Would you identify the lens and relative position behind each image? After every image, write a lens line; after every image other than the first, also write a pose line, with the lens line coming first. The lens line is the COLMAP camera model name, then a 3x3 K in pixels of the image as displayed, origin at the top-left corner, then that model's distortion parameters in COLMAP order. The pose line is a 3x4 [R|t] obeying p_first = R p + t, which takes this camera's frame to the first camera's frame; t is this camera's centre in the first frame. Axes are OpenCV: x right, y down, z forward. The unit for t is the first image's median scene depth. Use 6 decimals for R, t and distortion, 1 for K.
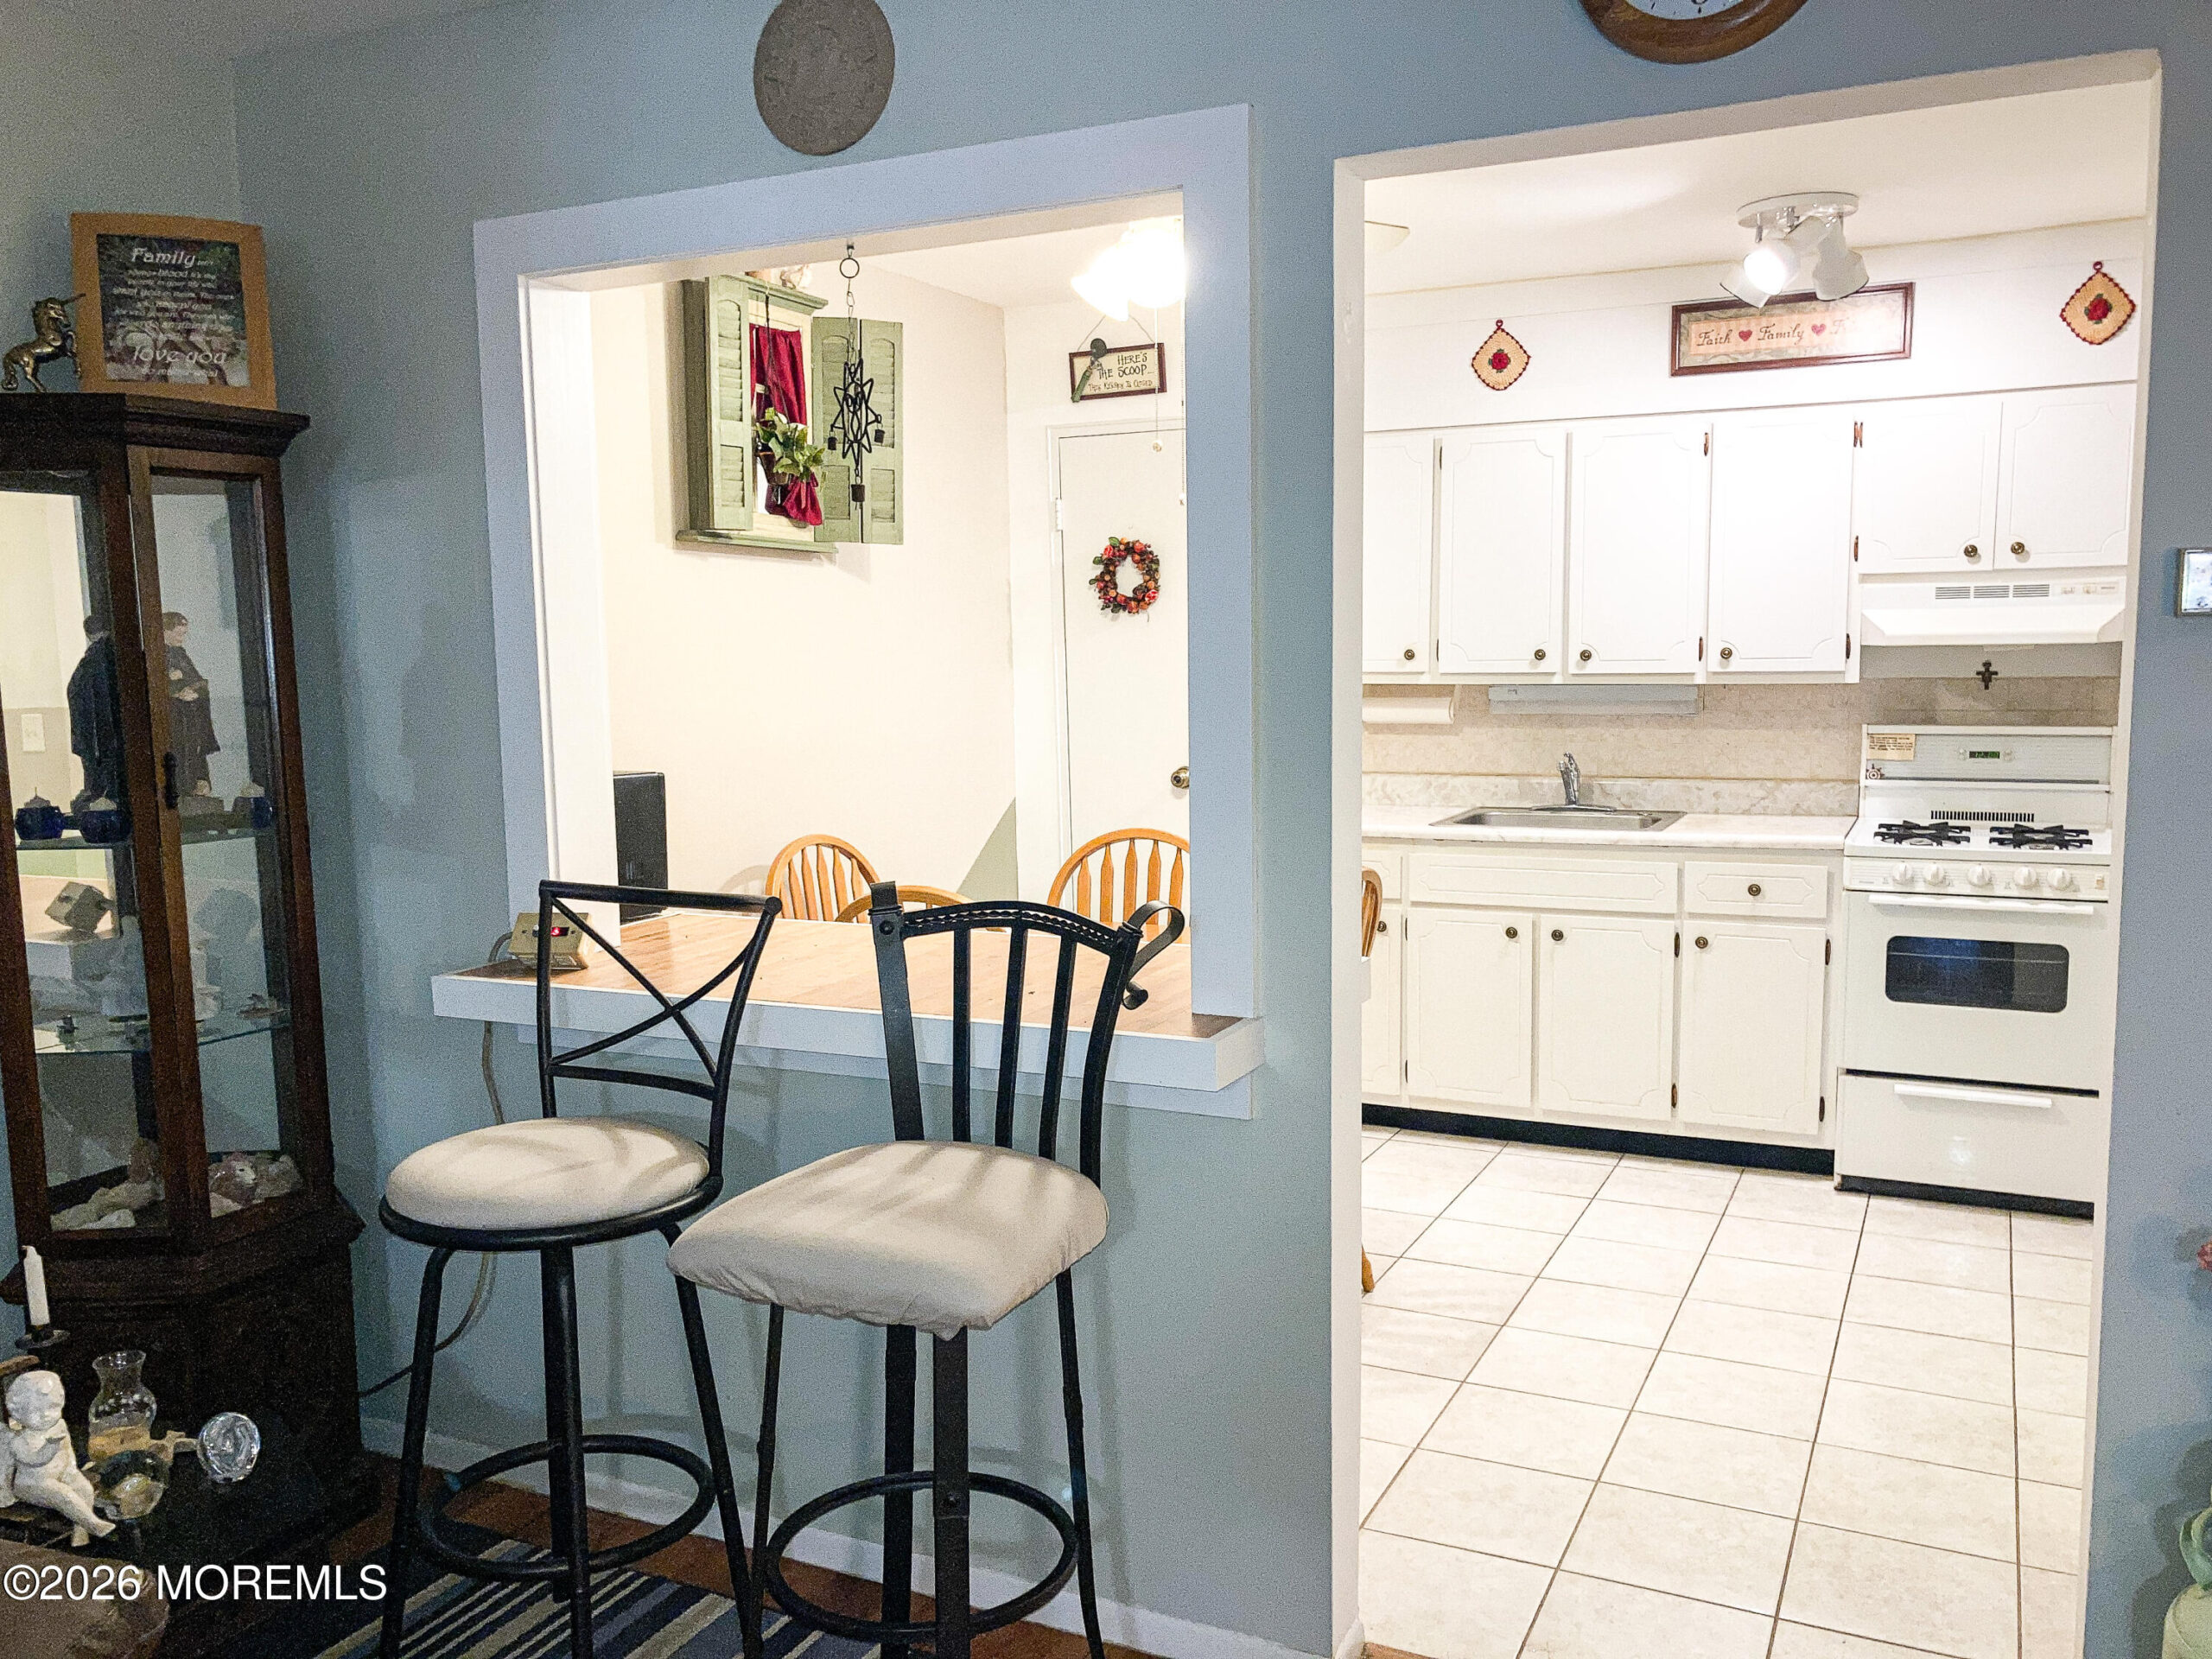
lens RADIAL K [[1817.7, 0, 1106.3], [0, 1817.7, 855.2], [0, 0, 1]] dist [0.131024, -0.126849]
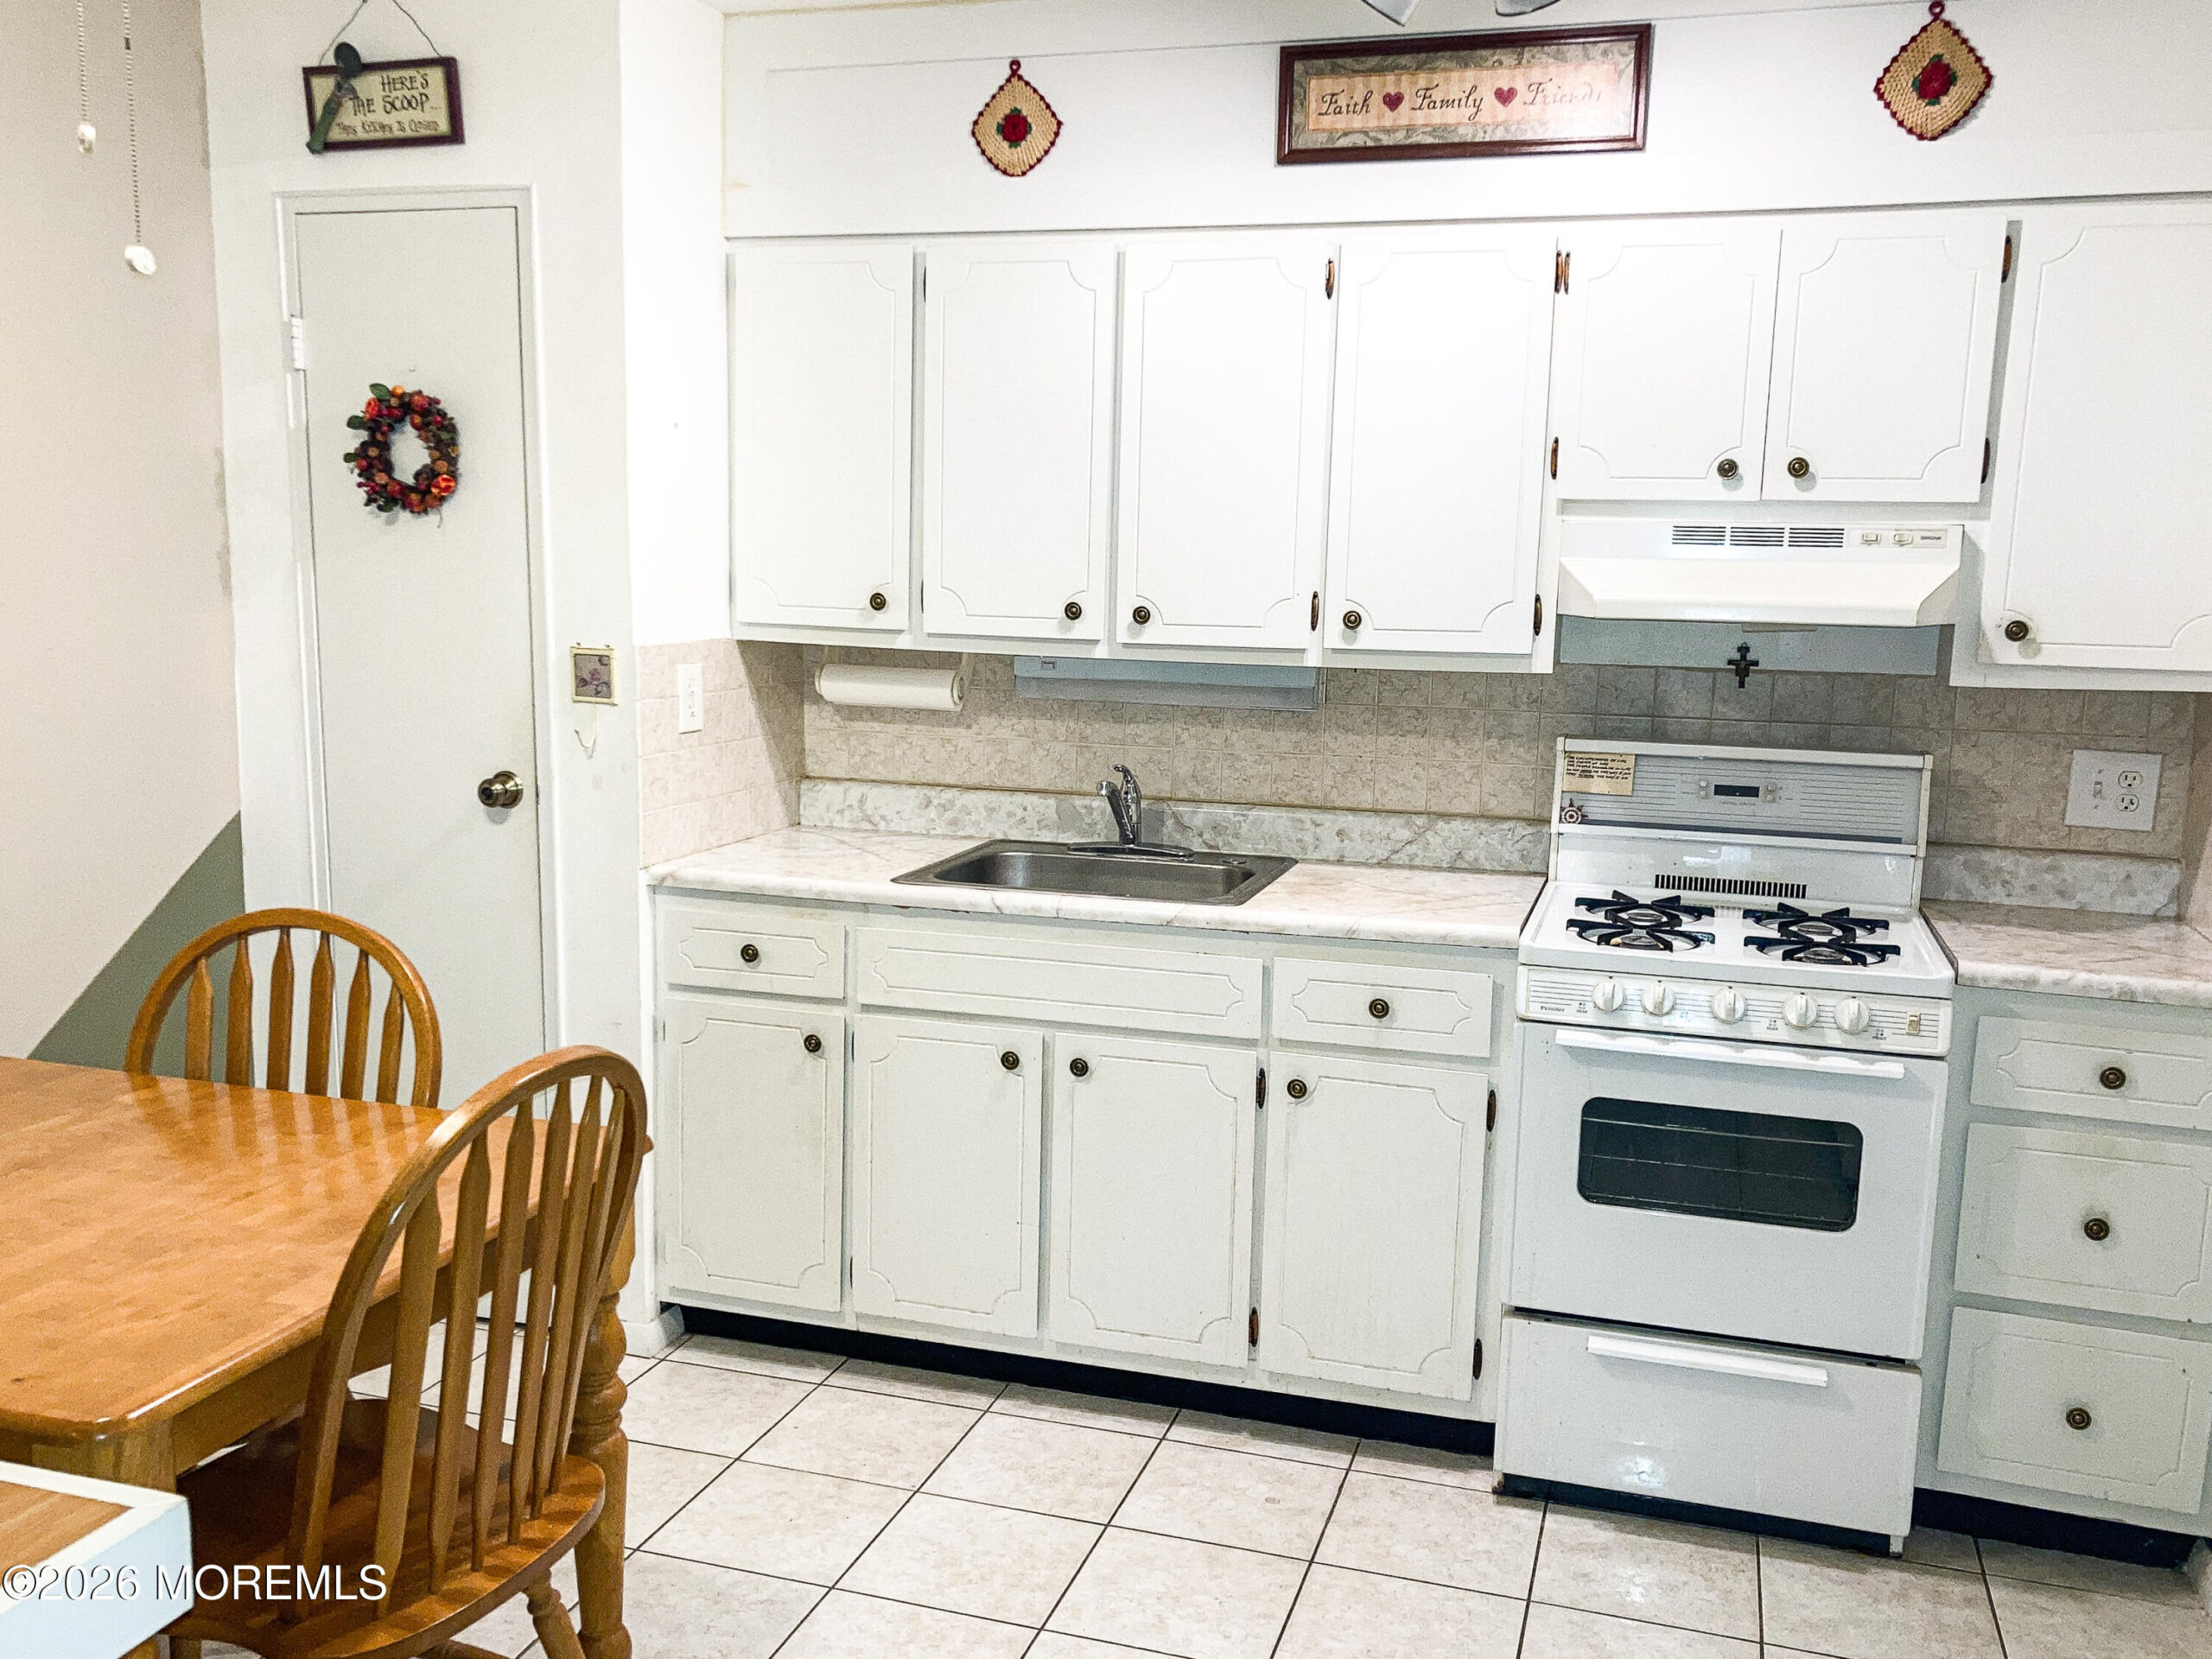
lens RADIAL K [[1843.3, 0, 1041.0], [0, 1843.3, 833.6], [0, 0, 1]] dist [0.178125, -0.295827]
pose [[0.993962, 0.018659, 0.108130, 0.163411], [-0.021631, 0.999418, 0.026377, -0.051041], [-0.107575, -0.028557, 0.993787, 0.380026]]
